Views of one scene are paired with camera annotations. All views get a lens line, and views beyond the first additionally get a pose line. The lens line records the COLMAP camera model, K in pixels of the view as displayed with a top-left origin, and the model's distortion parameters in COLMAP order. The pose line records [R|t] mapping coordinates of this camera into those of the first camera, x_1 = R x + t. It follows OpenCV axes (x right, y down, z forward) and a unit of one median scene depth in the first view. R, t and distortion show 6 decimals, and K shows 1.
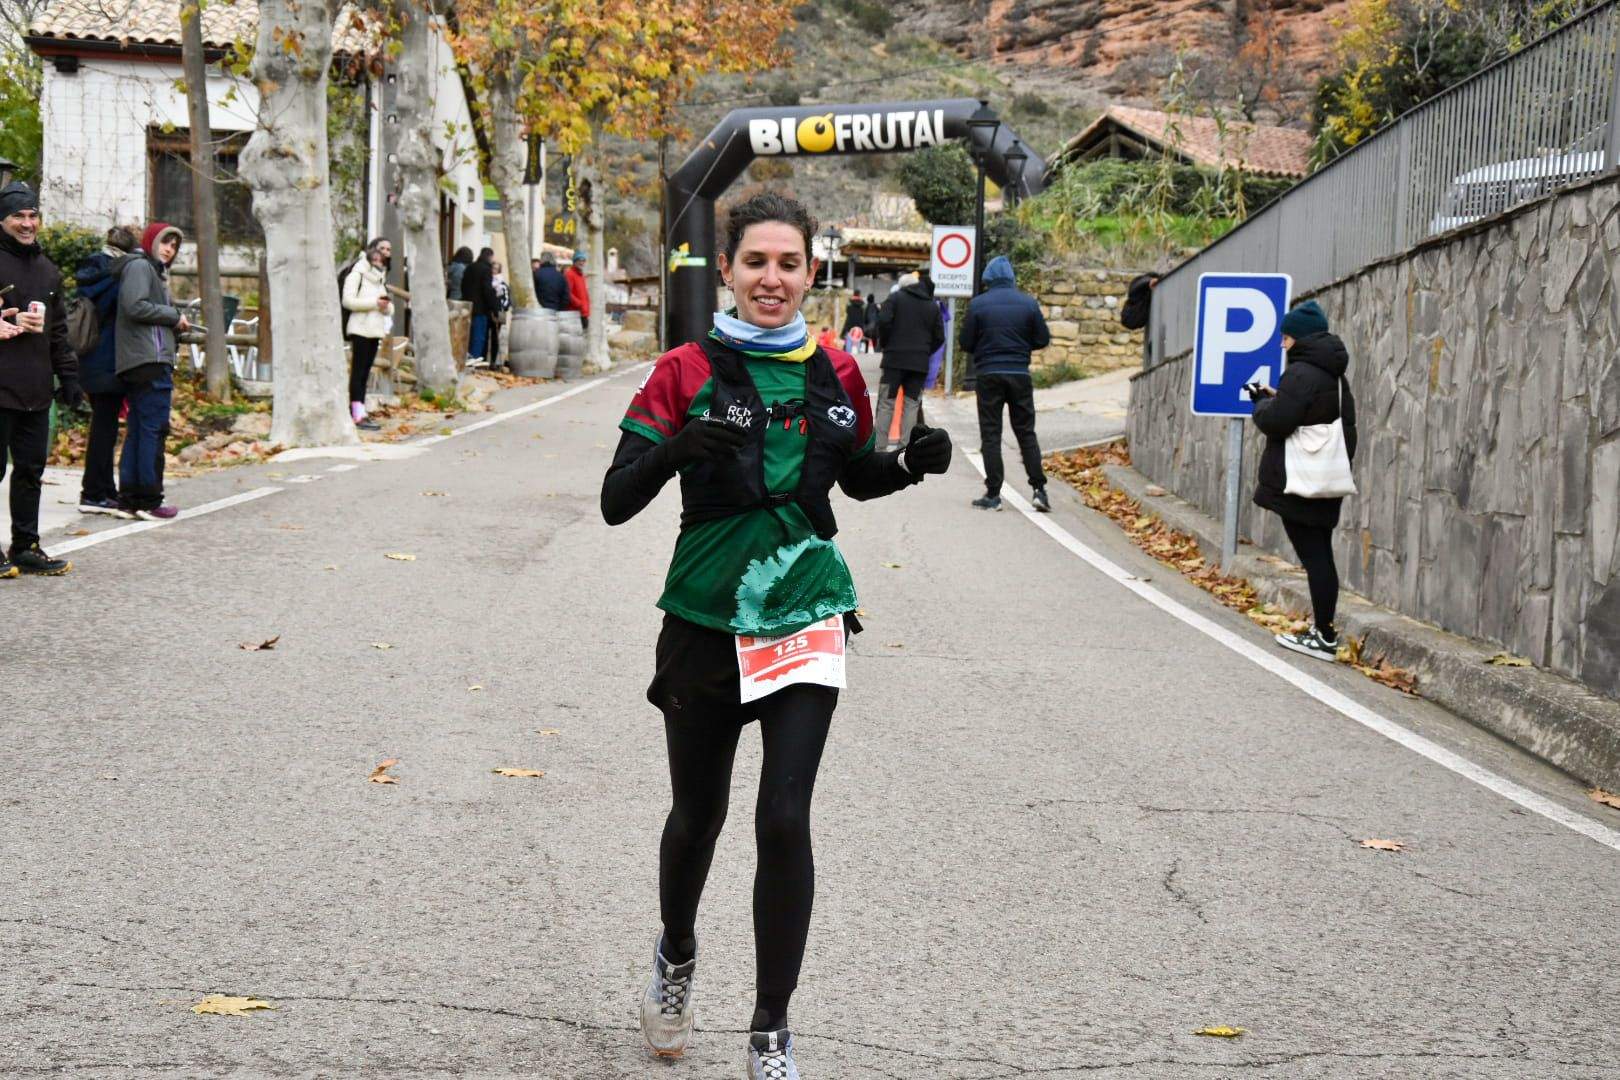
lens RADIAL K [[3323.7, 0, 810.0], [0, 3323.7, 540.0], [0, 0, 1]] dist [0.453772, 0.260944]
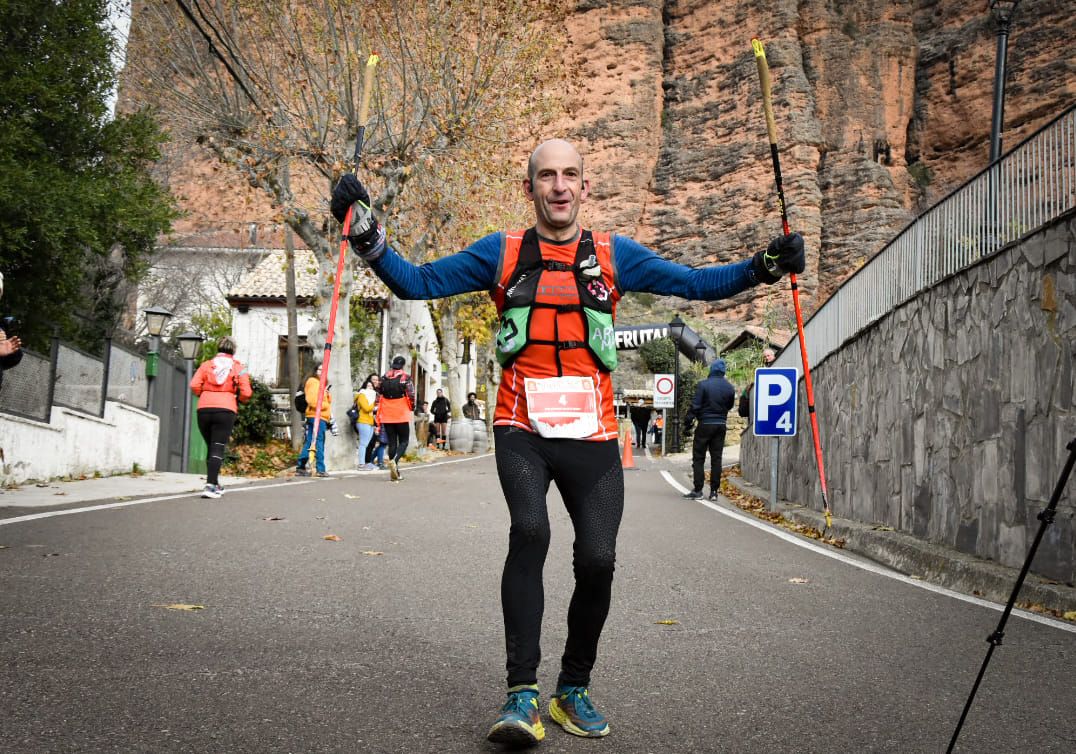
lens RADIAL K [[1635.6, 0, 649.6], [0, 1635.6, 302.2], [0, 0, 1]] dist [-0.042398, 0.116228]
pose [[0.999691, -0.016255, 0.018821, 0.016135], [0.018957, 0.987944, -0.153645, 0.017697], [-0.016096, 0.153954, 0.987947, -0.004852]]
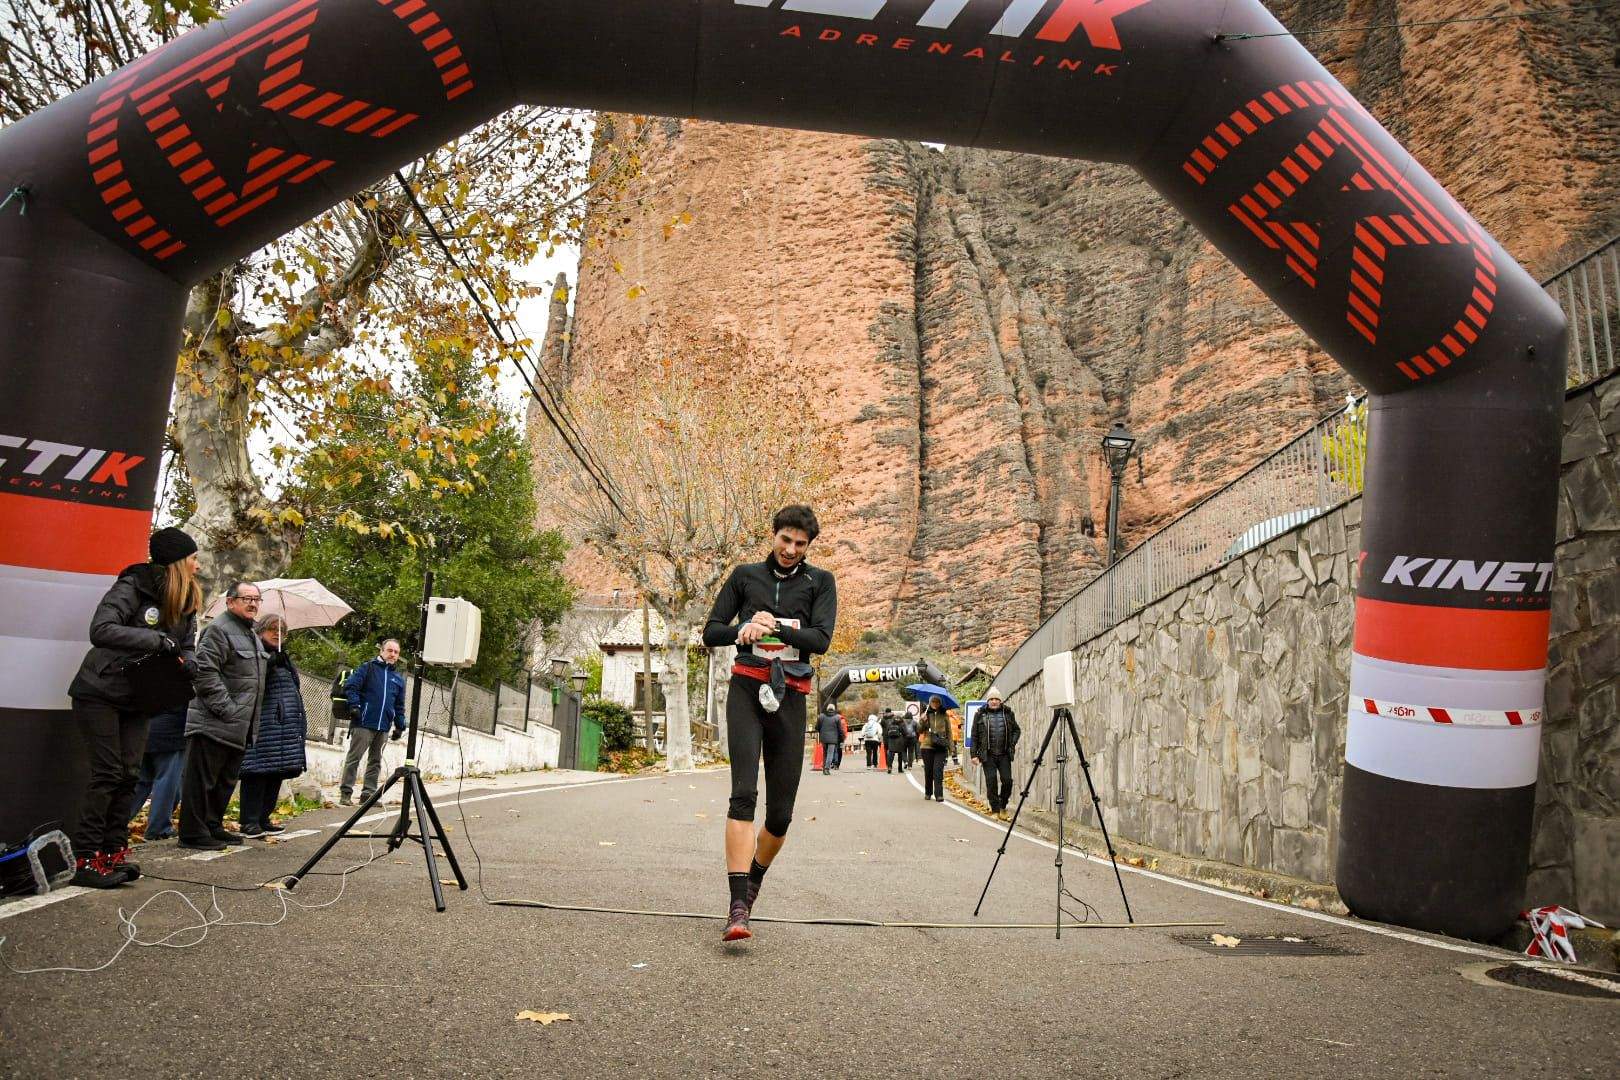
lens RADIAL K [[1258.0, 0, 811.1], [0, 1258.0, 555.8], [0, 0, 1]] dist [-0.161077, 0.123152]
pose [[0.998017, -0.019527, -0.059831, 0.023965], [0.005805, 0.975162, -0.221416, 0.021063], [0.062669, 0.220630, 0.973342, -0.068199]]
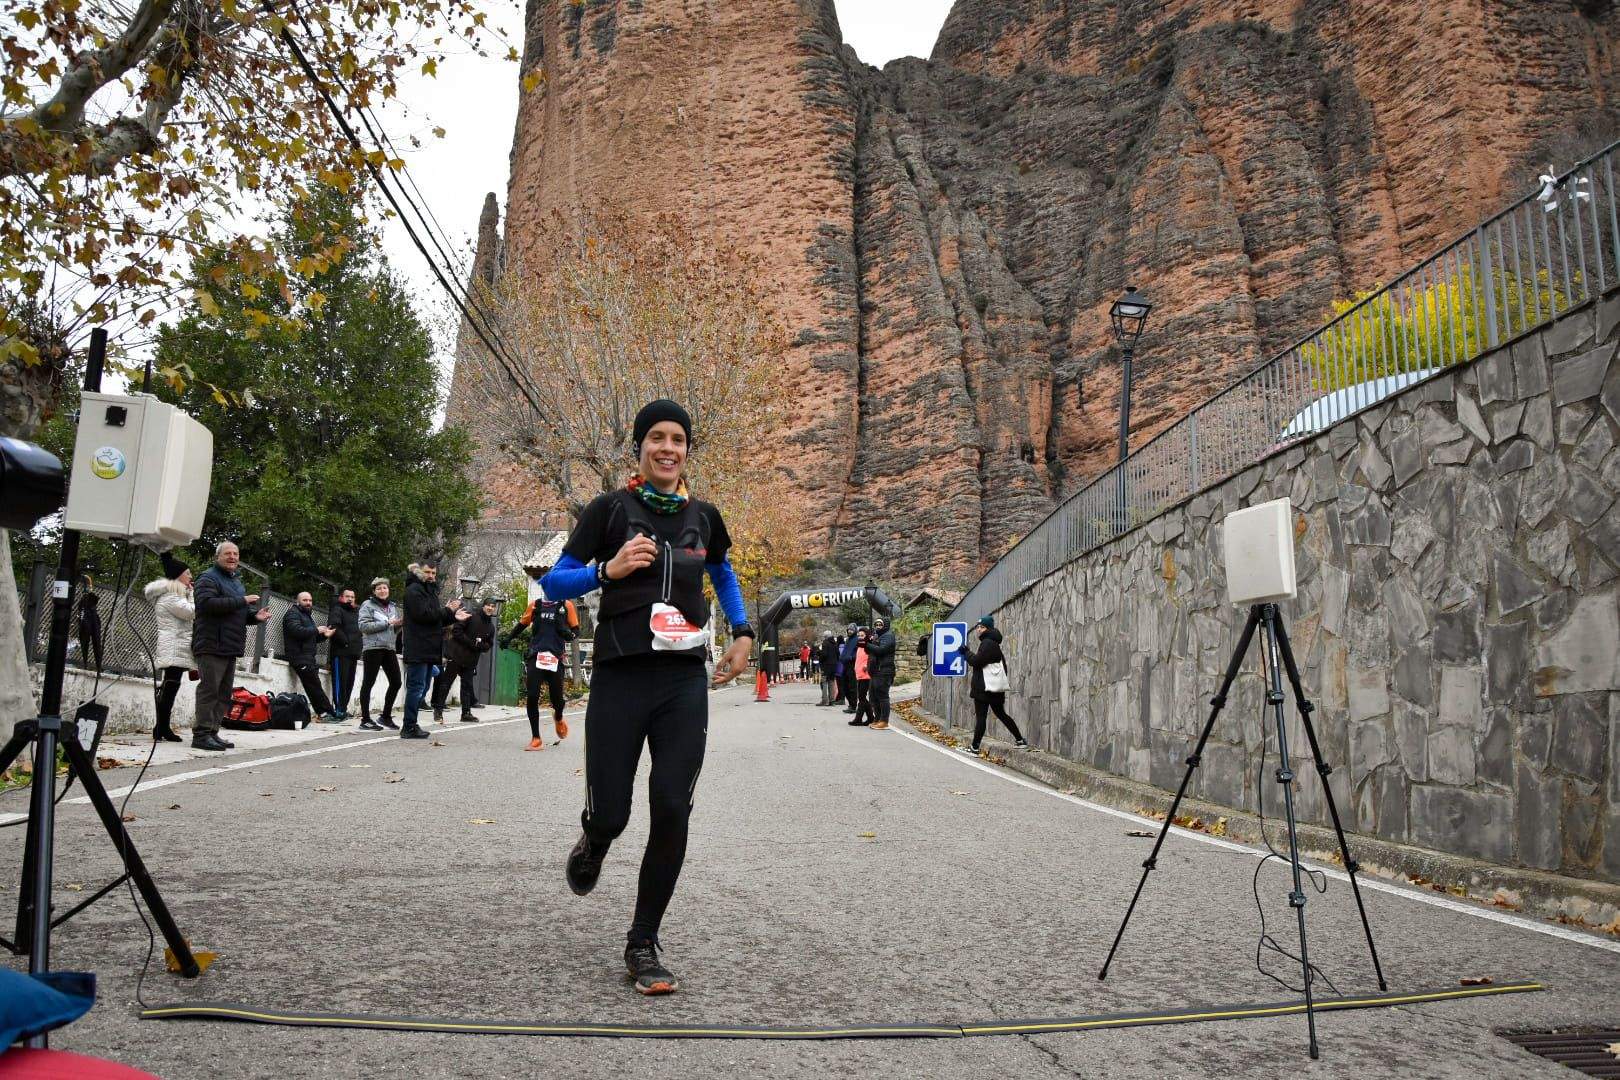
lens RADIAL K [[1261.6, 0, 814.4], [0, 1261.6, 557.3], [0, 0, 1]] dist [-0.159873, 0.119809]
pose [[0.999752, -0.020655, -0.008285, 0.015803], [0.019021, 0.986324, -0.163716, 0.015529], [0.011553, 0.163518, 0.986473, 0.003824]]
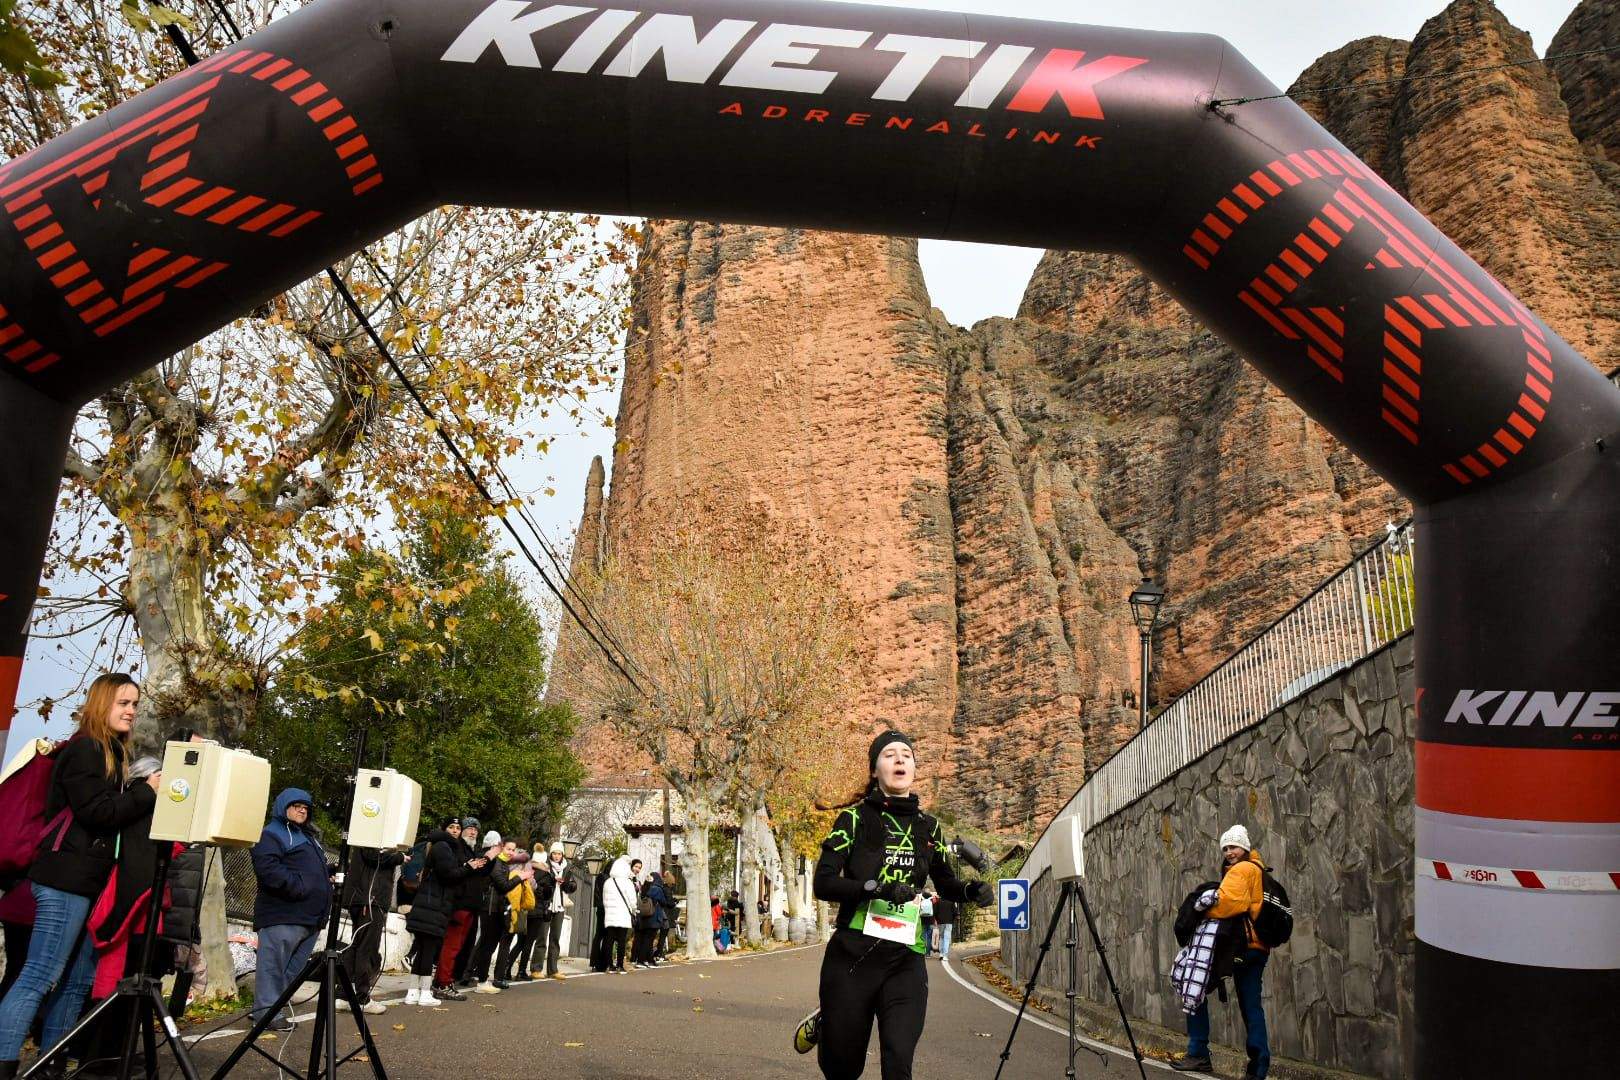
lens RADIAL K [[1261.6, 0, 814.4], [0, 1261.6, 557.3], [0, 0, 1]] dist [-0.159873, 0.119809]
pose [[0.995474, -0.047538, -0.082291, 0.030834], [0.015175, 0.934305, -0.356151, 0.019596], [0.093816, 0.353291, 0.930798, -0.046957]]
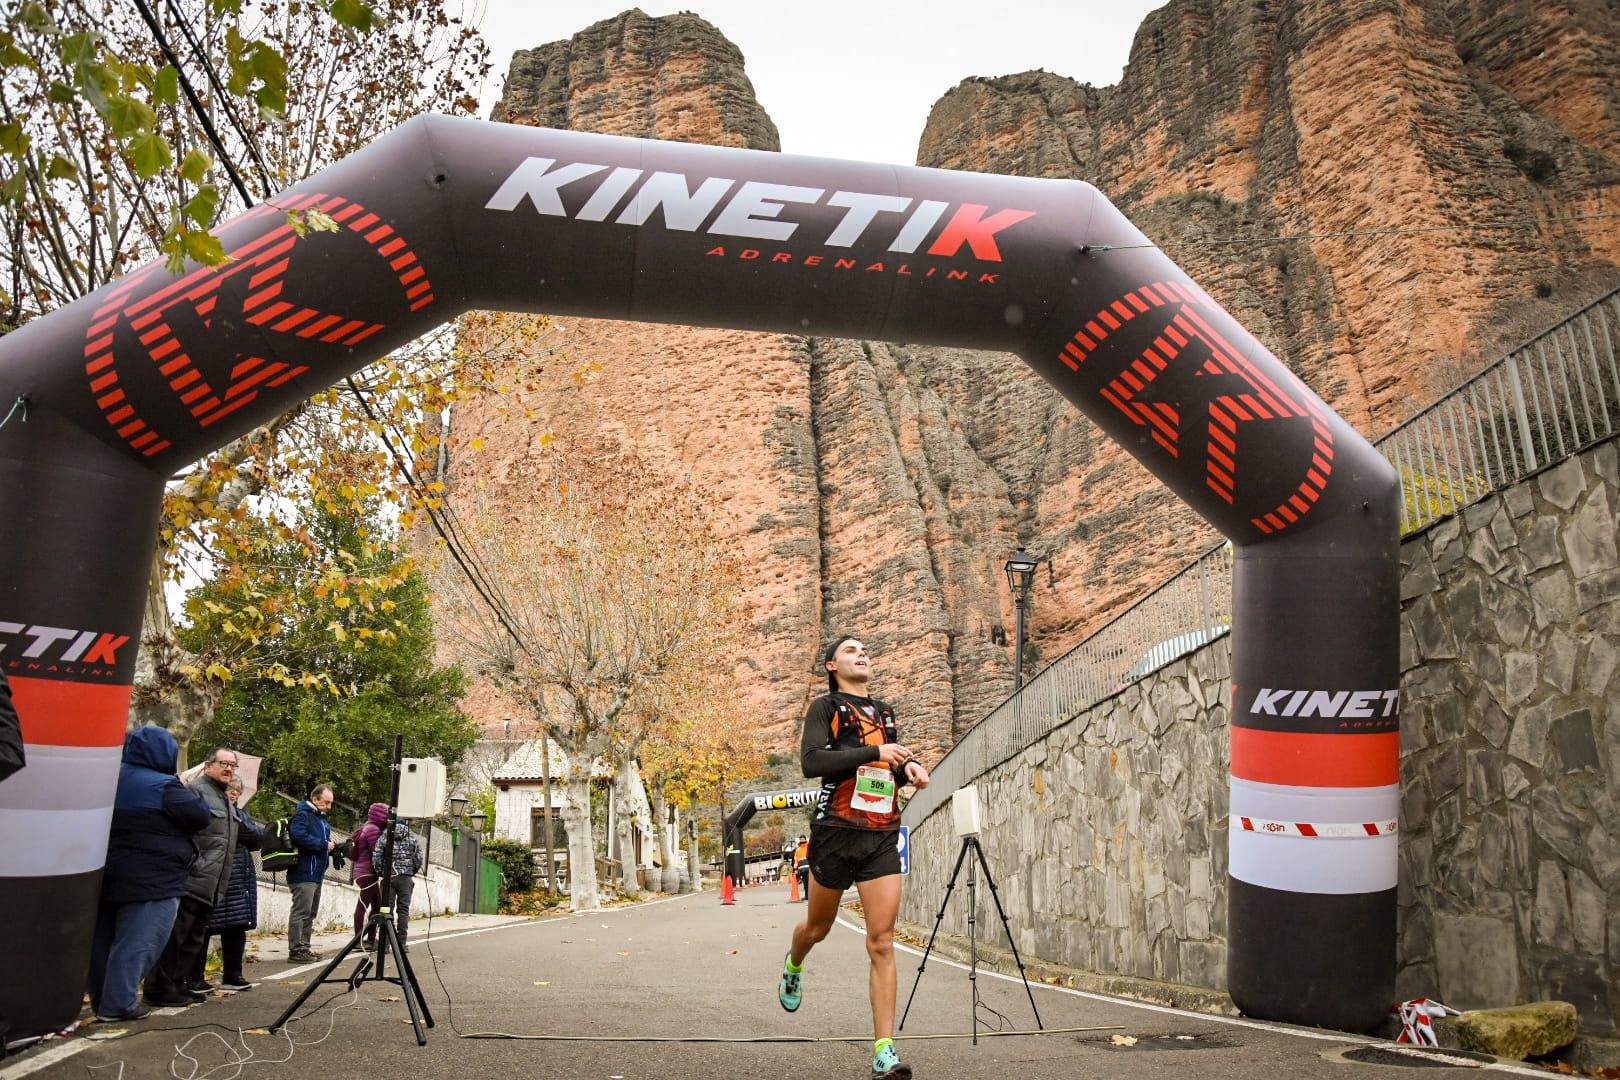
lens RADIAL K [[1335.0, 0, 810.2], [0, 1335.0, 560.5], [0, 0, 1]] dist [-0.138939, 0.144423]
pose [[0.998603, -0.048594, 0.020755, 0.021379], [0.052585, 0.952471, -0.300057, 0.022805], [-0.005187, 0.300729, 0.953696, -0.097200]]
